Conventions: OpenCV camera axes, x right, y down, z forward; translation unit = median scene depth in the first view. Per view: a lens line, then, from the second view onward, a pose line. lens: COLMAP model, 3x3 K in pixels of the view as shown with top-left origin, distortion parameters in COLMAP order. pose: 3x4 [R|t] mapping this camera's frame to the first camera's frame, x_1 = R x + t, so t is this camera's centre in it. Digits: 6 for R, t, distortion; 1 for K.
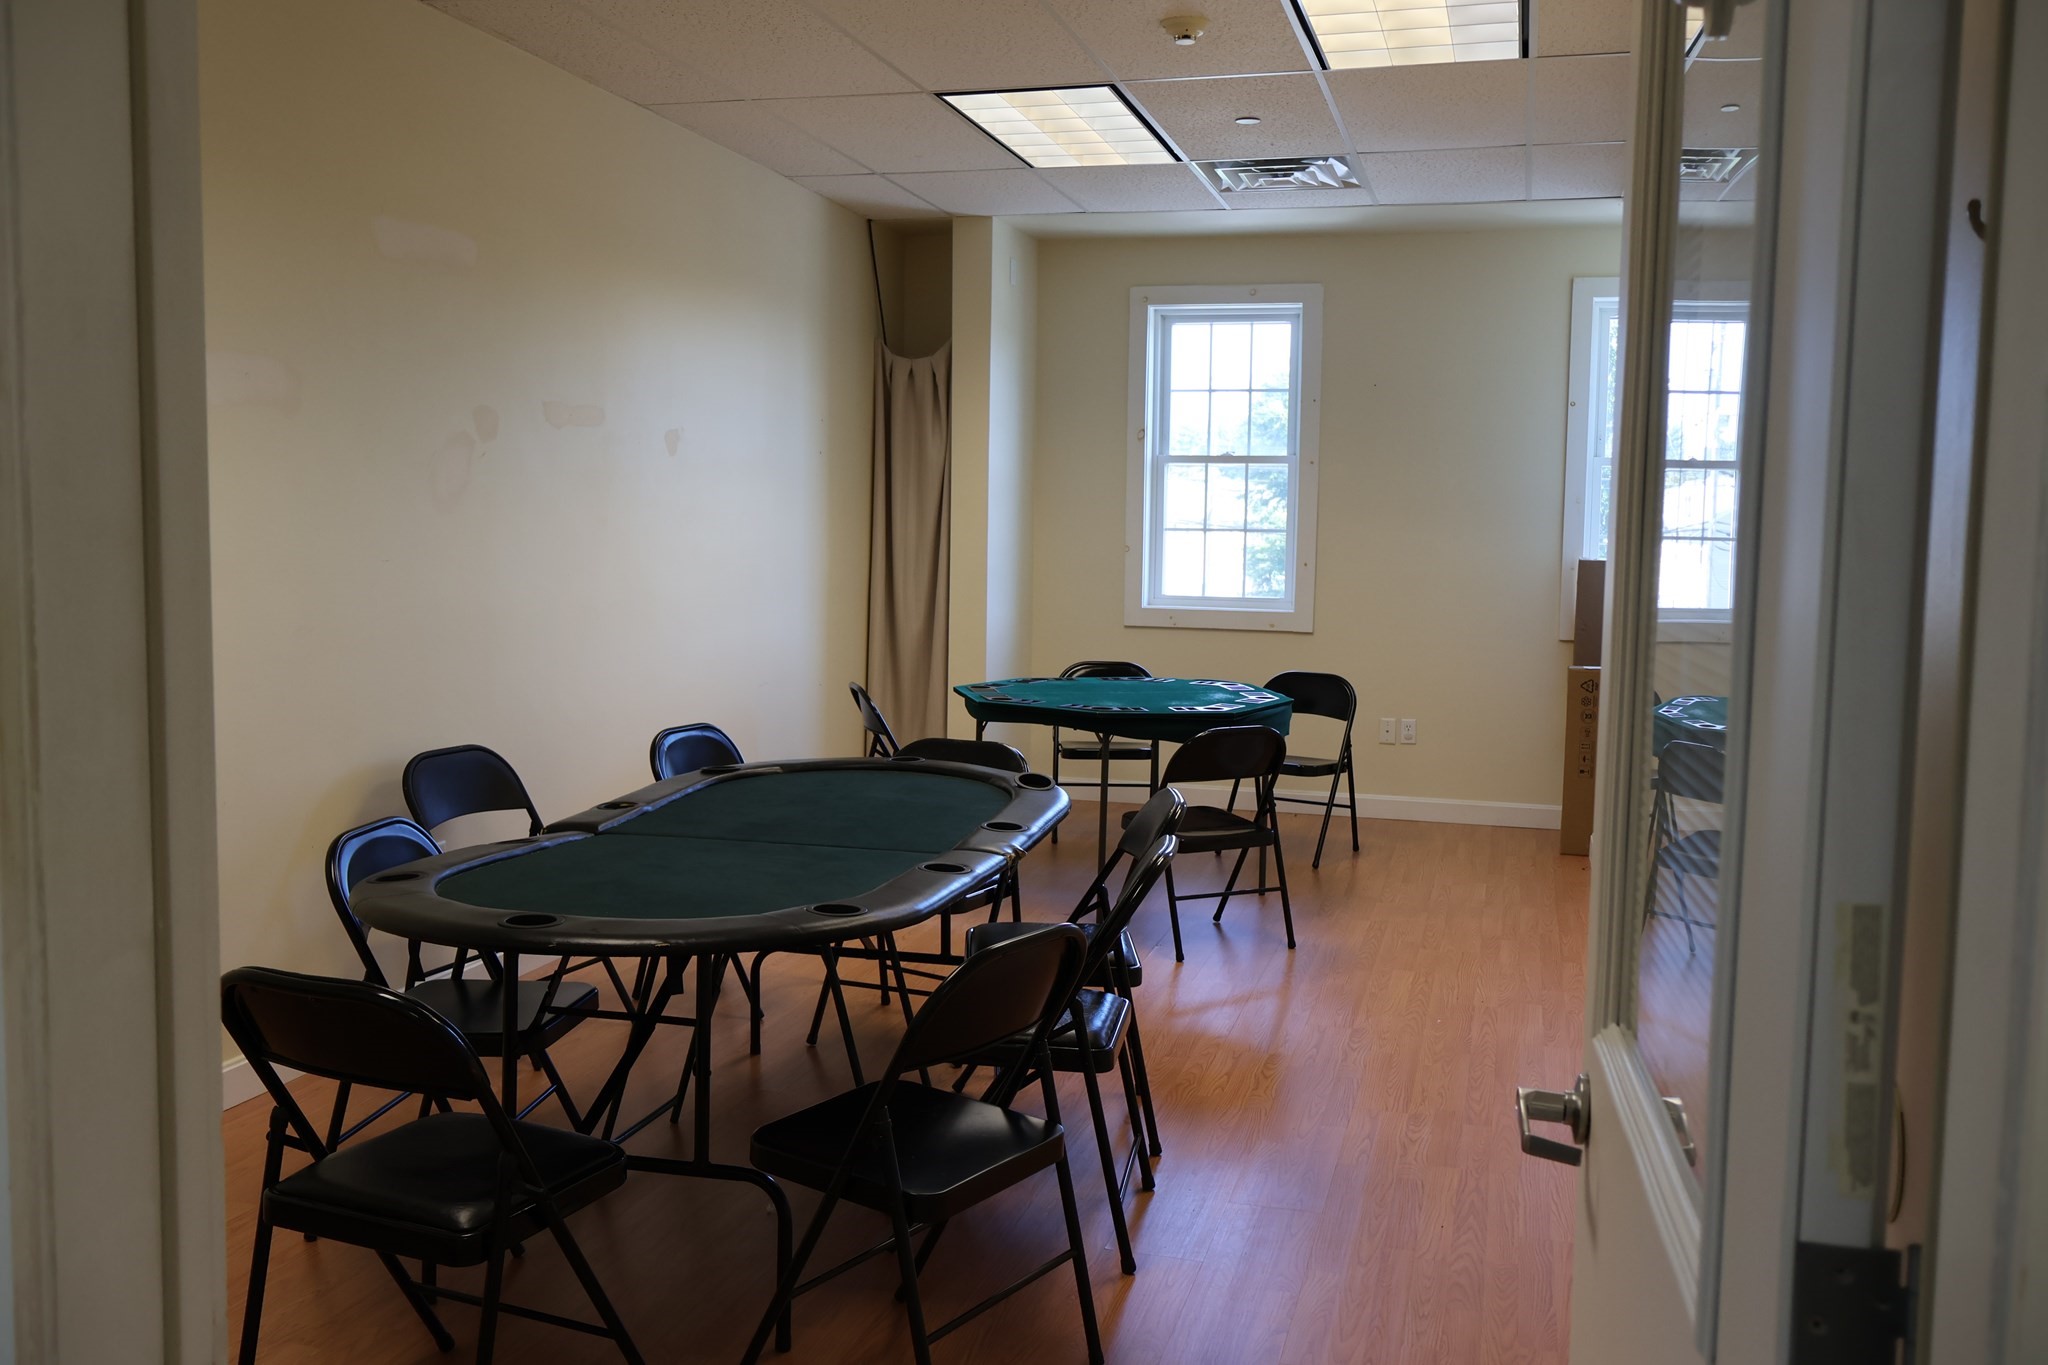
lens RADIAL K [[1895.7, 0, 1023.0], [0, 1895.7, 681.1], [0, 0, 1]] dist [-0.002714, 0.000000]
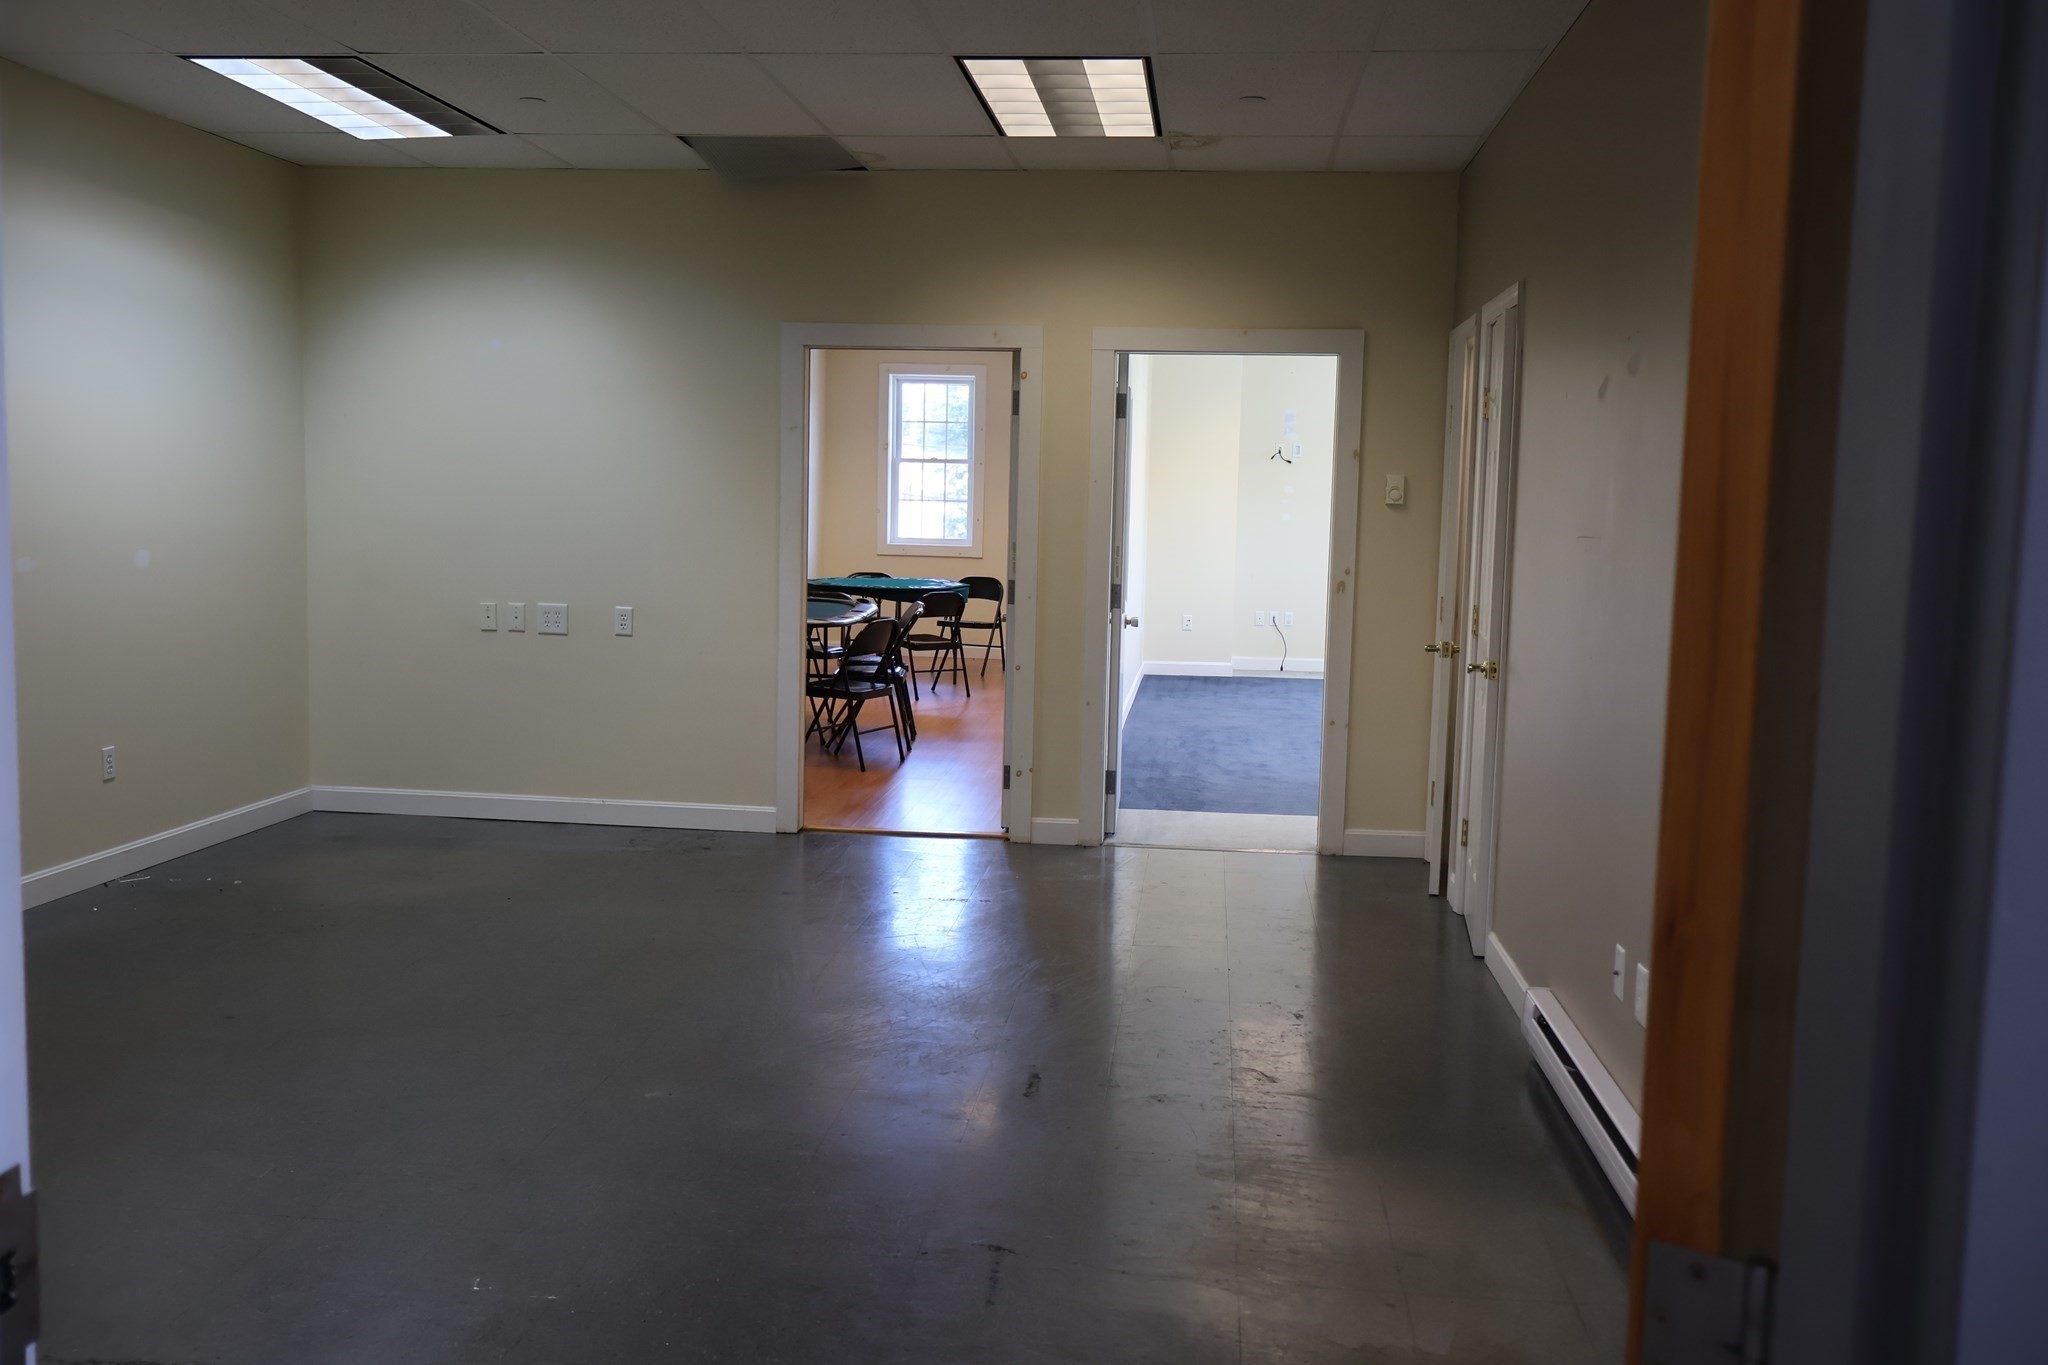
lens RADIAL K [[1895.7, 0, 1023.3], [0, 1895.7, 683.2], [0, 0, 1]] dist [-0.002714, 0.000000]
pose [[0.986955, -0.005192, 0.160911, -0.098756], [0.003651, 0.999945, 0.009869, 0.075873], [-0.160954, -0.009153, 0.986920, -0.785136]]
